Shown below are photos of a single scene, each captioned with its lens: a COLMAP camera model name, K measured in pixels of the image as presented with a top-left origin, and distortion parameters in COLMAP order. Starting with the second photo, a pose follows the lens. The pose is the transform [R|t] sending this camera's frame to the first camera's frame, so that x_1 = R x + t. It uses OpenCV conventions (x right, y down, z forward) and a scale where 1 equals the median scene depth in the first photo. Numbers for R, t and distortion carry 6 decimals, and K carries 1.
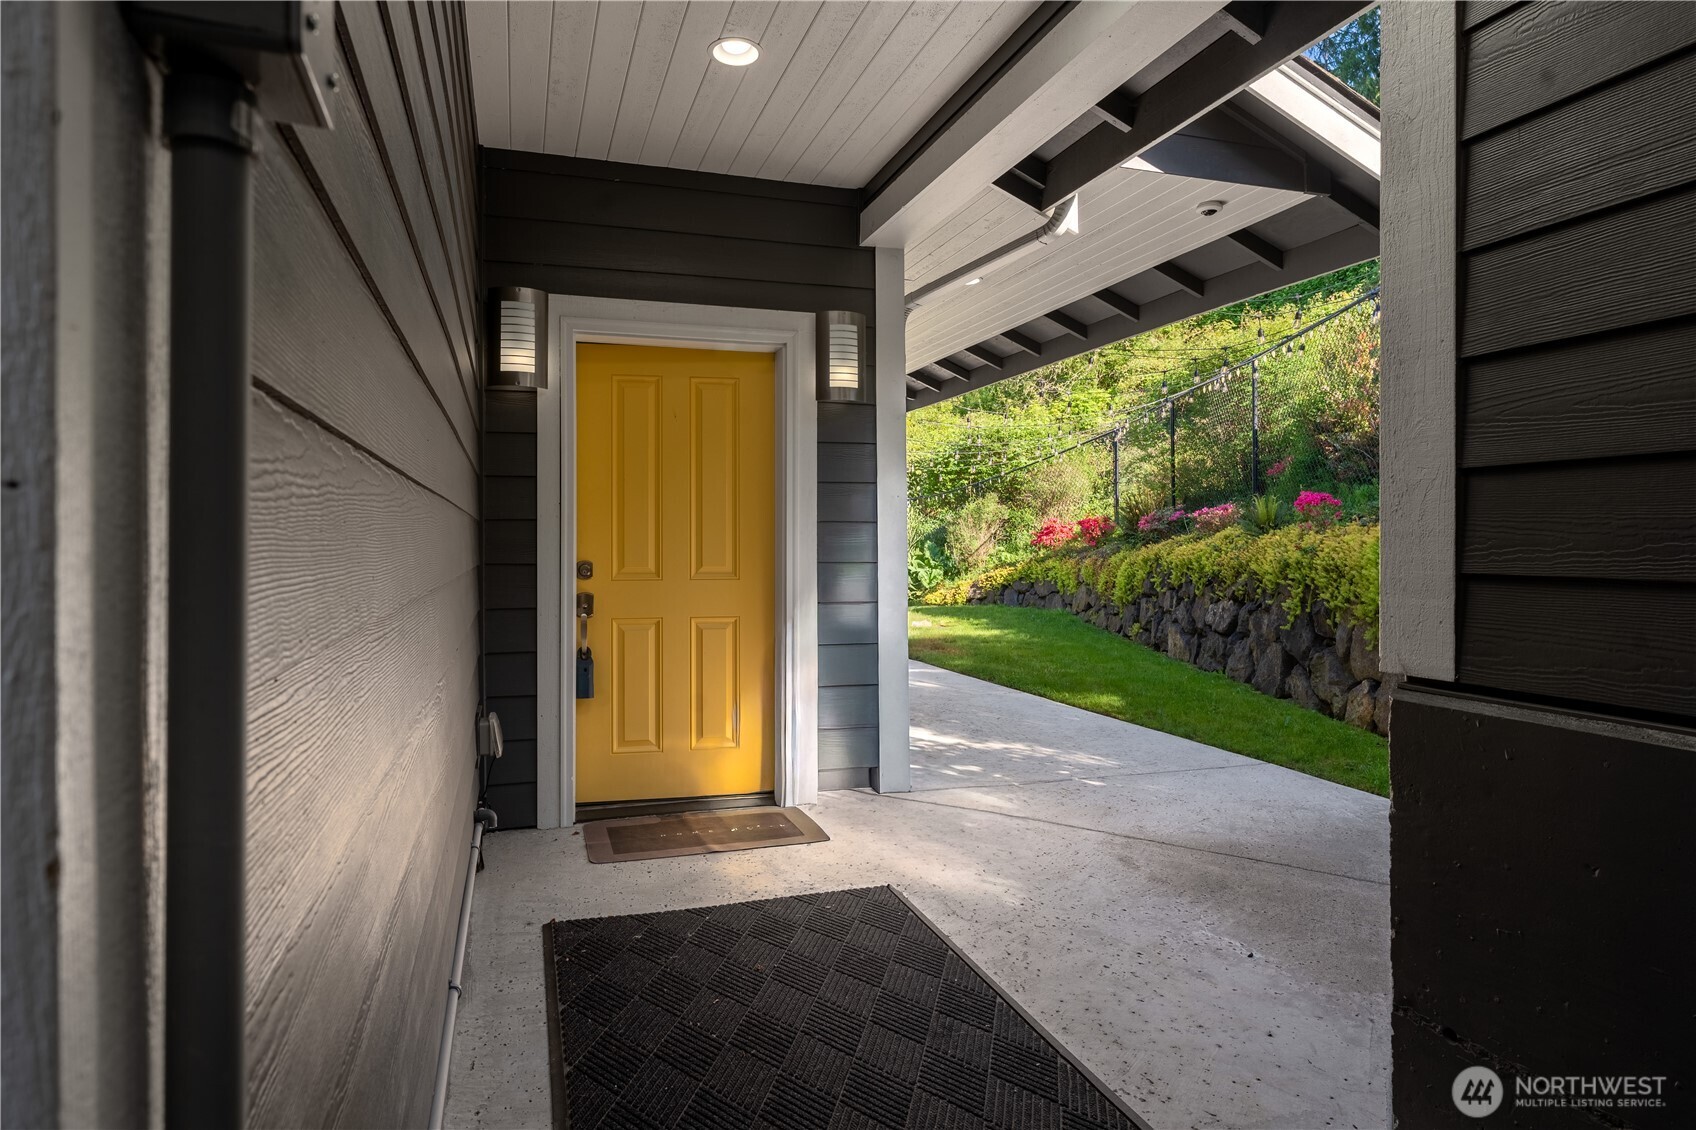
lens RADIAL K [[924.7, 0, 831.9], [0, 924.7, 539.5], [0, 0, 1]] dist [-0.000551, -0.000261]
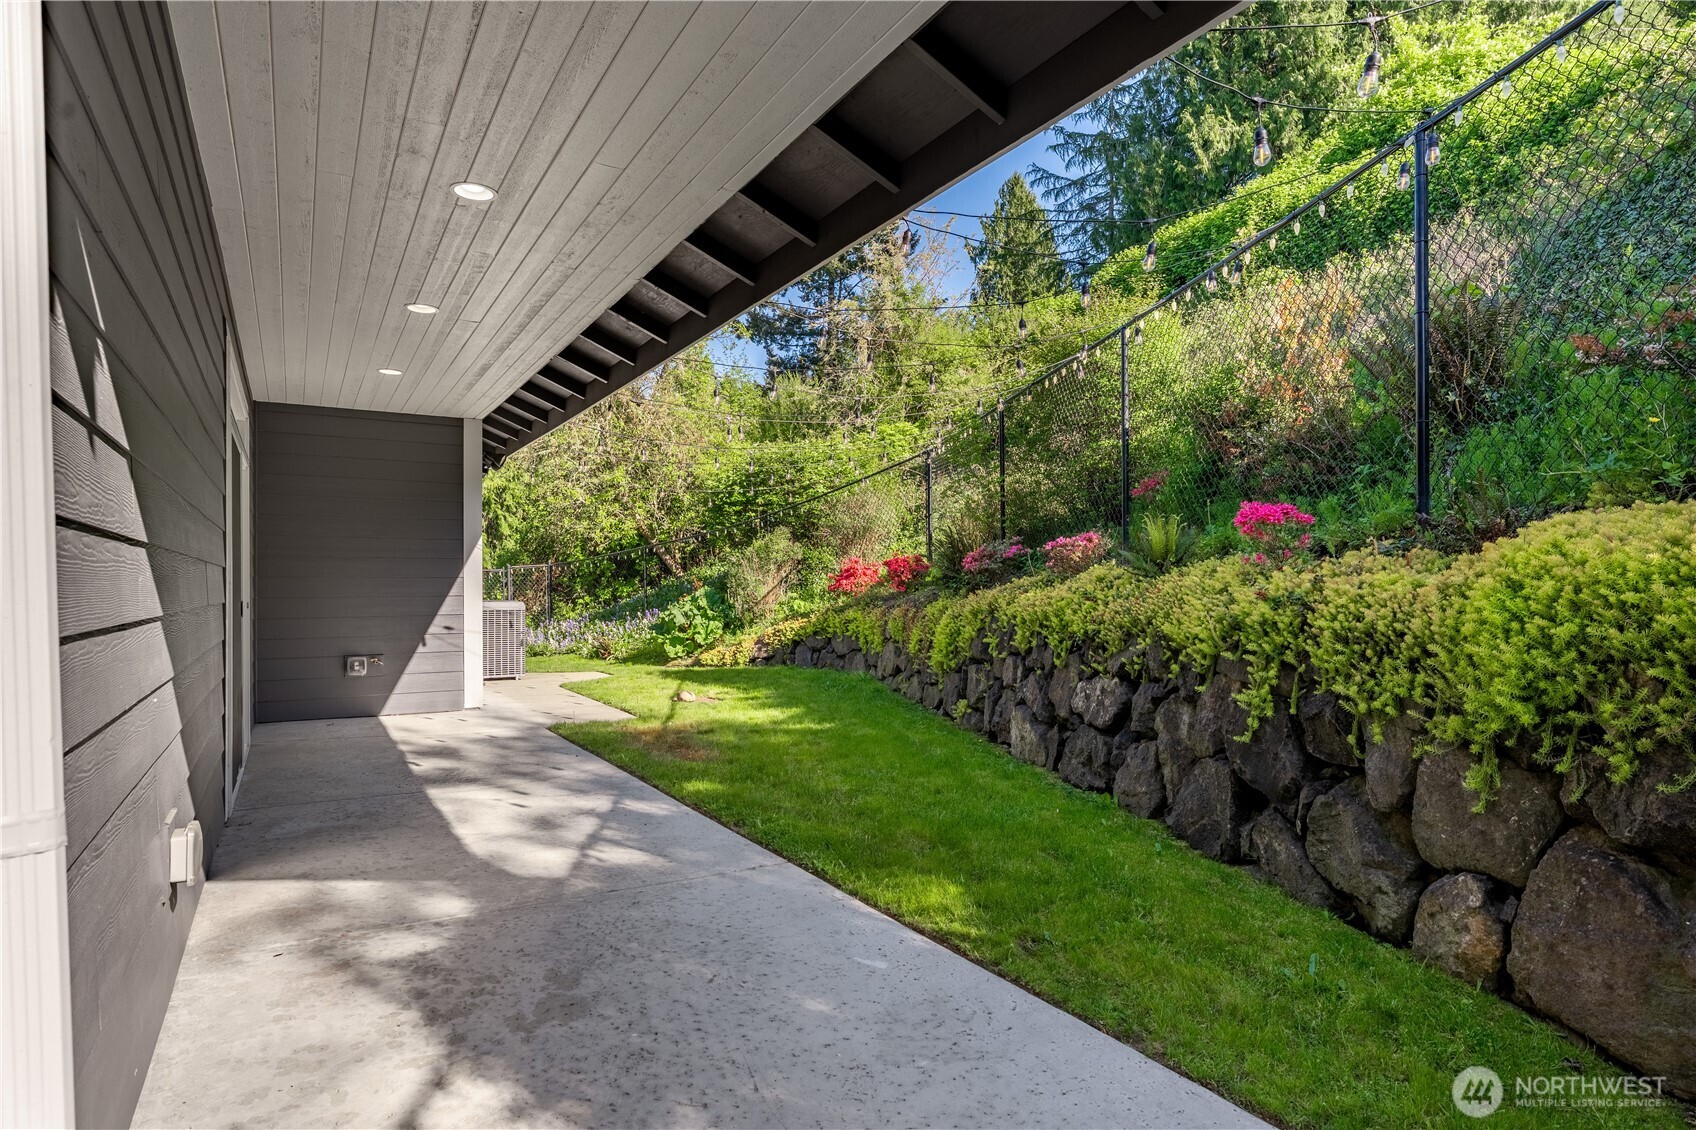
lens RADIAL K [[924.7, 0, 846.8], [0, 924.7, 576.3], [0, 0, 1]] dist [-0.000551, -0.000261]
pose [[0.976032, 0.001786, 0.217621, 0.079930], [0.000356, 0.999952, -0.009804, 0.001329], [-0.217628, 0.009646, 0.975984, 0.299482]]
